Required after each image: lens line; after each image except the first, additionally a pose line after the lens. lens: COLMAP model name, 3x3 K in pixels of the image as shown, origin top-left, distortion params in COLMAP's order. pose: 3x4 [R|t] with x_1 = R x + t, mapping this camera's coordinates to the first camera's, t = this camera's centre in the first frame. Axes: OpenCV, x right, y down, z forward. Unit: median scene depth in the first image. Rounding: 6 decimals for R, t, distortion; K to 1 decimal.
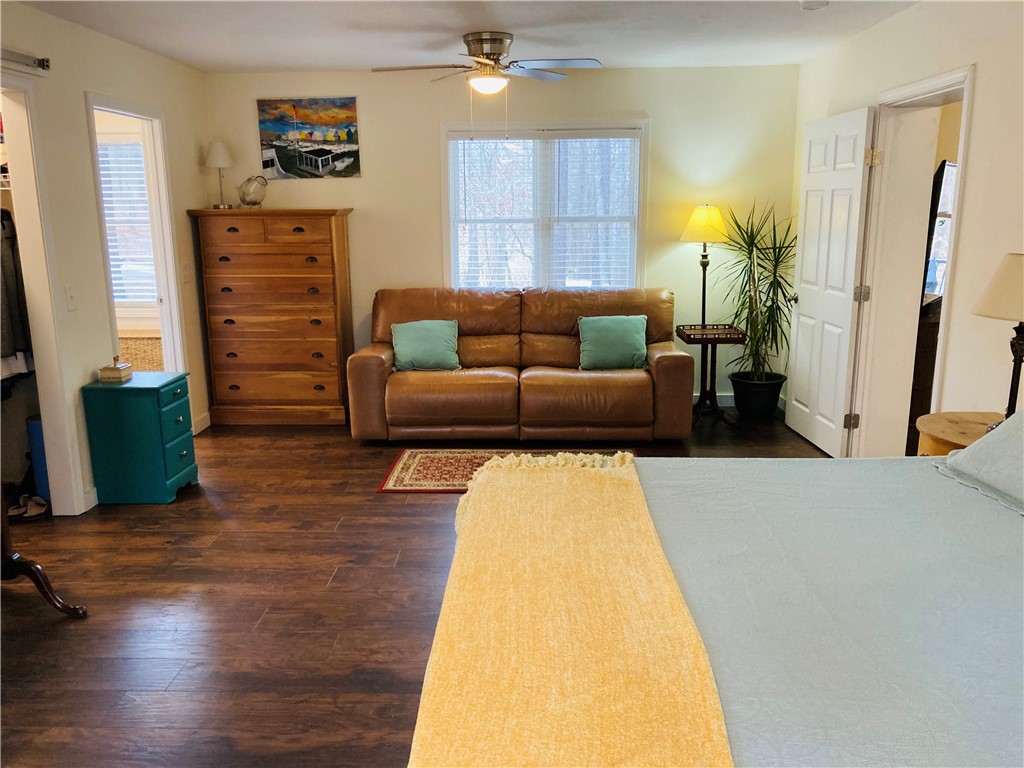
lens RADIAL K [[842.0, 0, 510.5], [0, 842.0, 422.8], [0, 0, 1]] dist [0.054236, -0.147517]
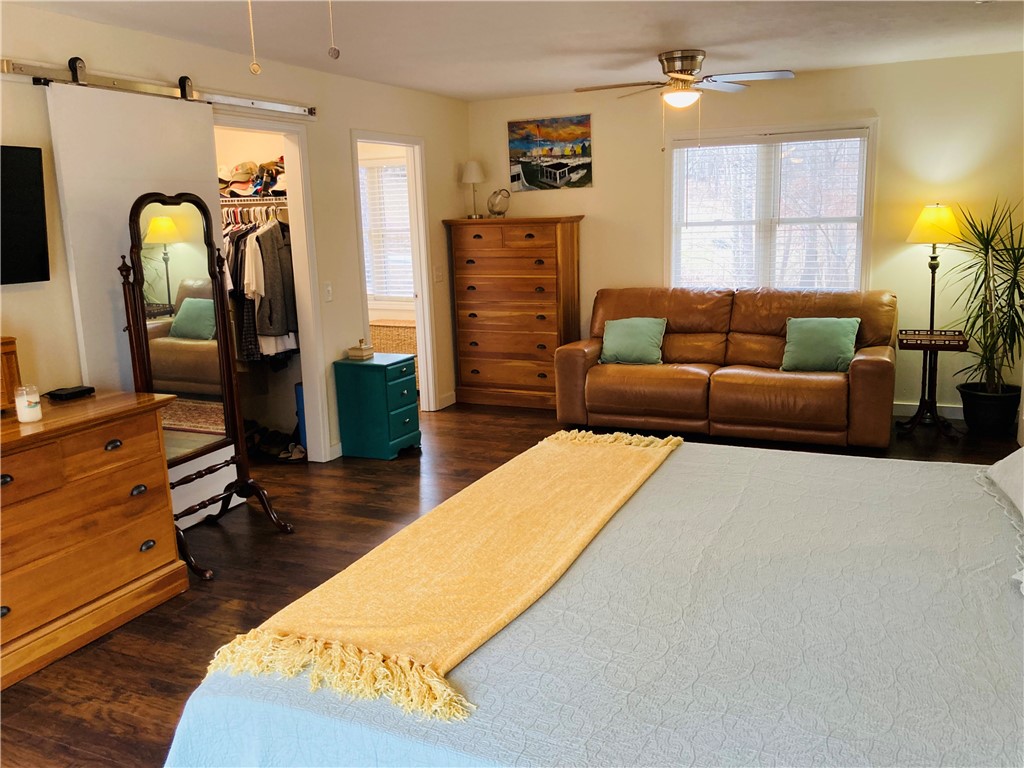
lens RADIAL K [[842.0, 0, 510.5], [0, 842.0, 422.8], [0, 0, 1]] dist [0.054236, -0.147517]
pose [[0.920618, 0.072880, -0.383602, 0.174197], [-0.072816, 0.997237, 0.014711, 0.007873], [0.383614, 0.014390, 0.923381, -0.053780]]
